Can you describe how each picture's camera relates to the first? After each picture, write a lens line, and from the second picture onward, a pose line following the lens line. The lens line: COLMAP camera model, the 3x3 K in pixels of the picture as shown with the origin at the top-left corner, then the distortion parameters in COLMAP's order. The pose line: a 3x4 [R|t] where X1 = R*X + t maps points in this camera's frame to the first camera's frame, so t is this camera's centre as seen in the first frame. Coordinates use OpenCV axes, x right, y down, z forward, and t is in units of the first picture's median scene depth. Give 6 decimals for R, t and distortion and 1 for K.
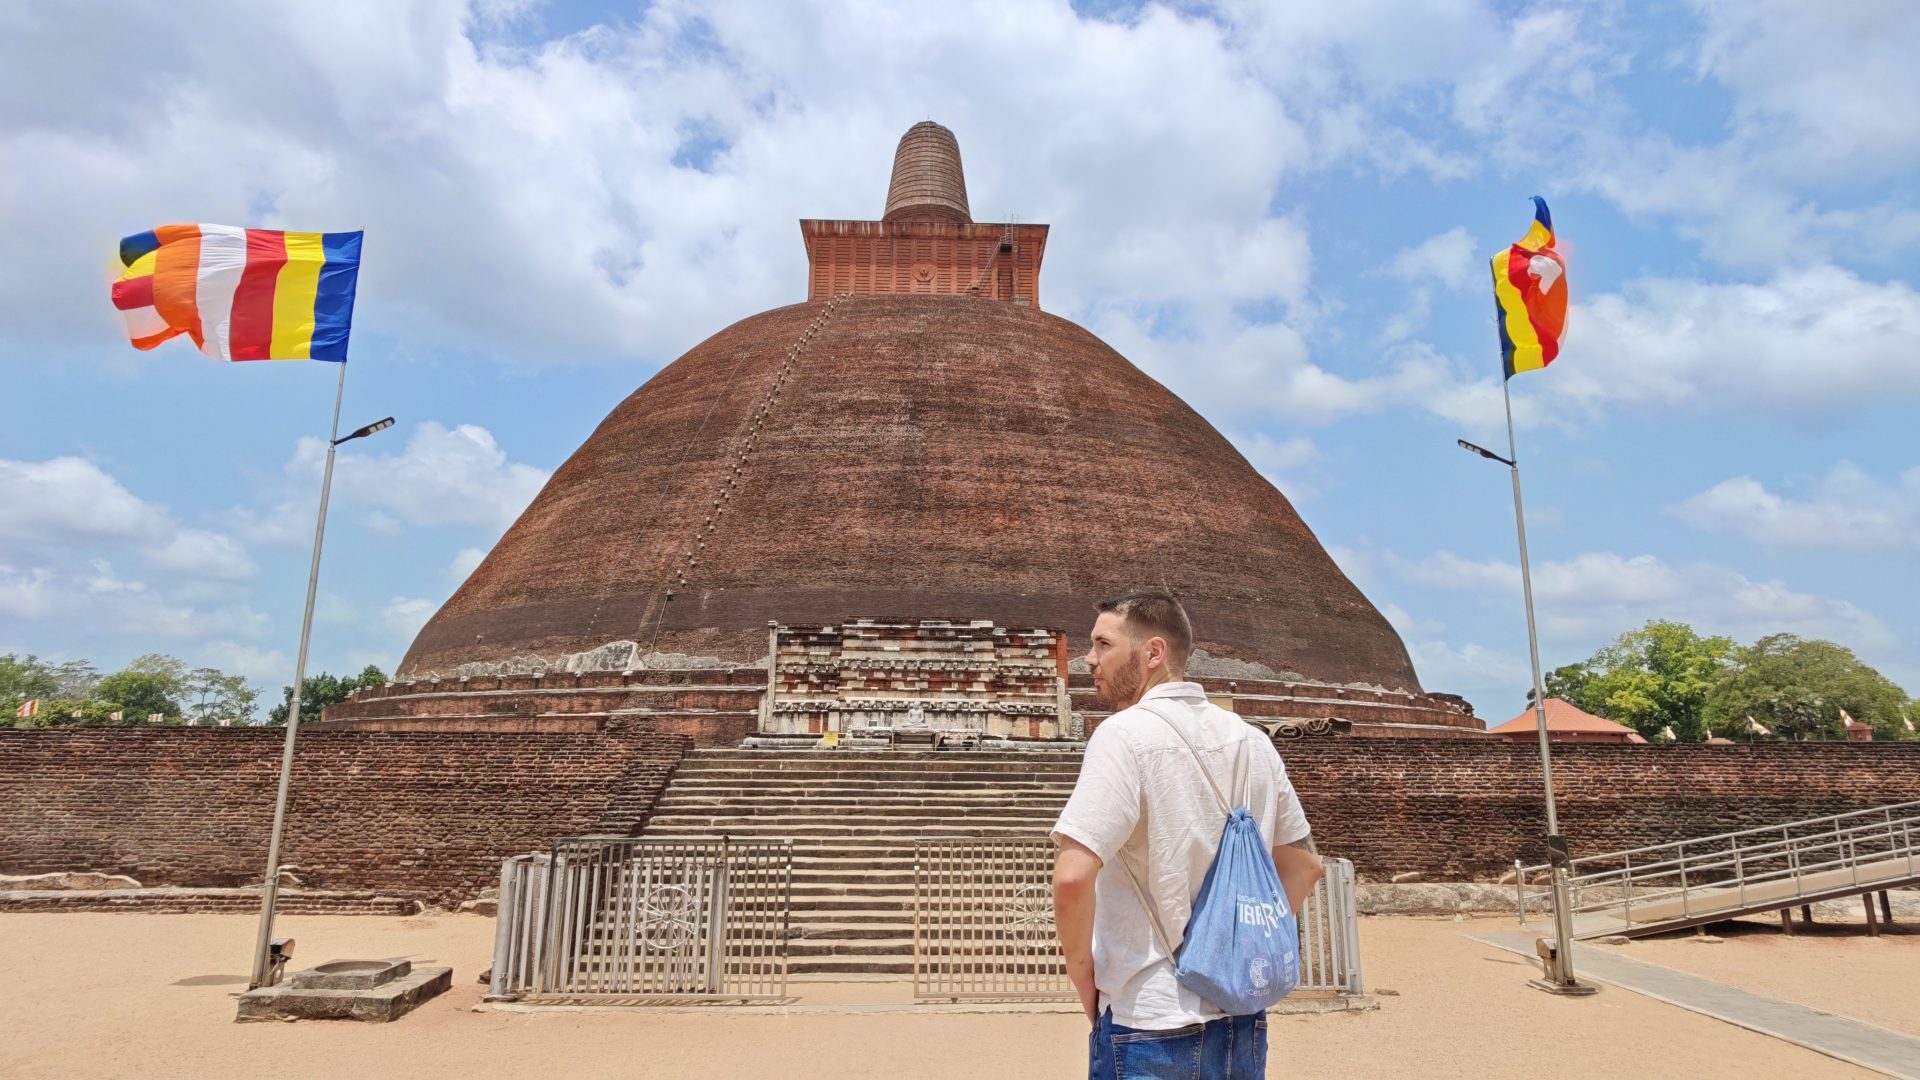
lens RADIAL K [[1027.5, 0, 960.0], [0, 1027.5, 540.0], [0, 0, 1]] dist [-0.047967, -0.000200]
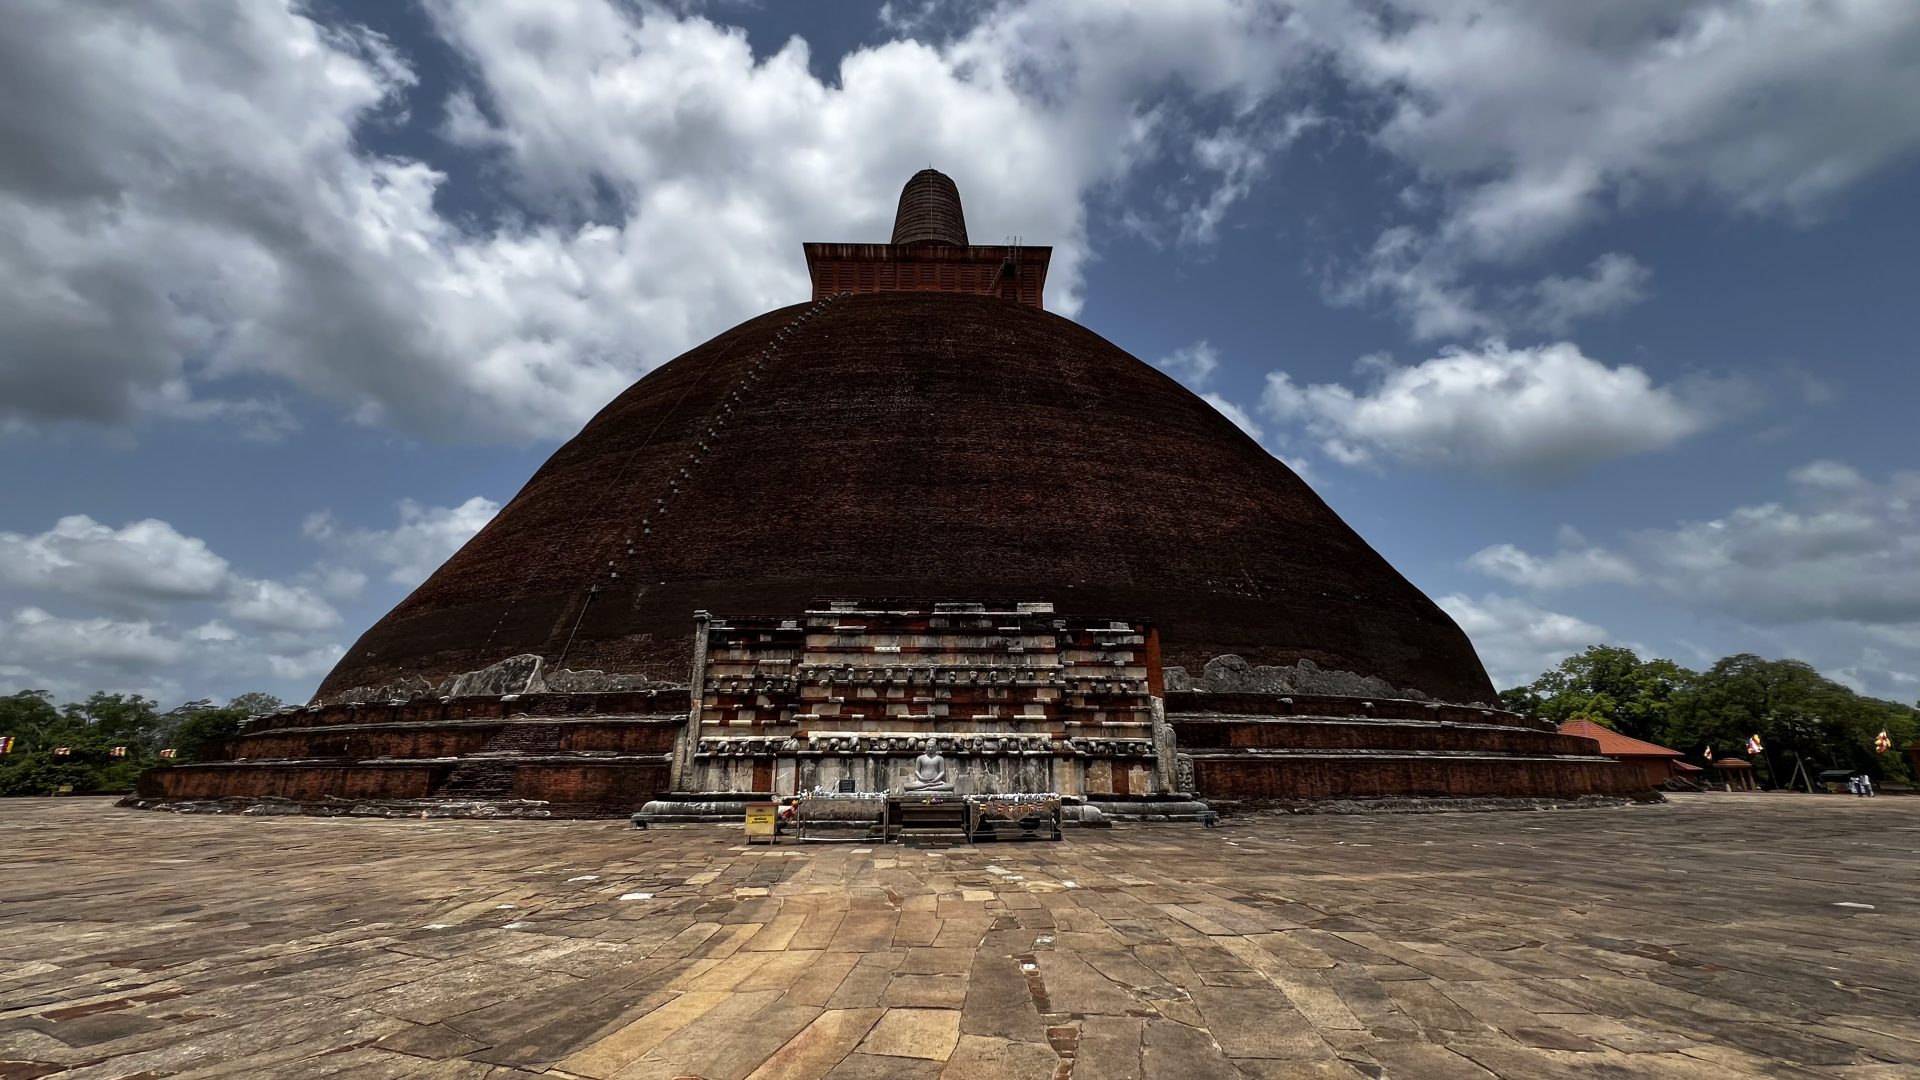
lens RADIAL K [[797.2, 0, 960.0], [0, 797.2, 540.0], [0, 0, 1]] dist [-0.029048, 0.000036]
pose [[0.999920, -0.008538, 0.009351, -0.023018], [0.009209, 0.997192, -0.074319, 0.063452], [-0.008691, 0.074400, 0.997191, 0.437171]]
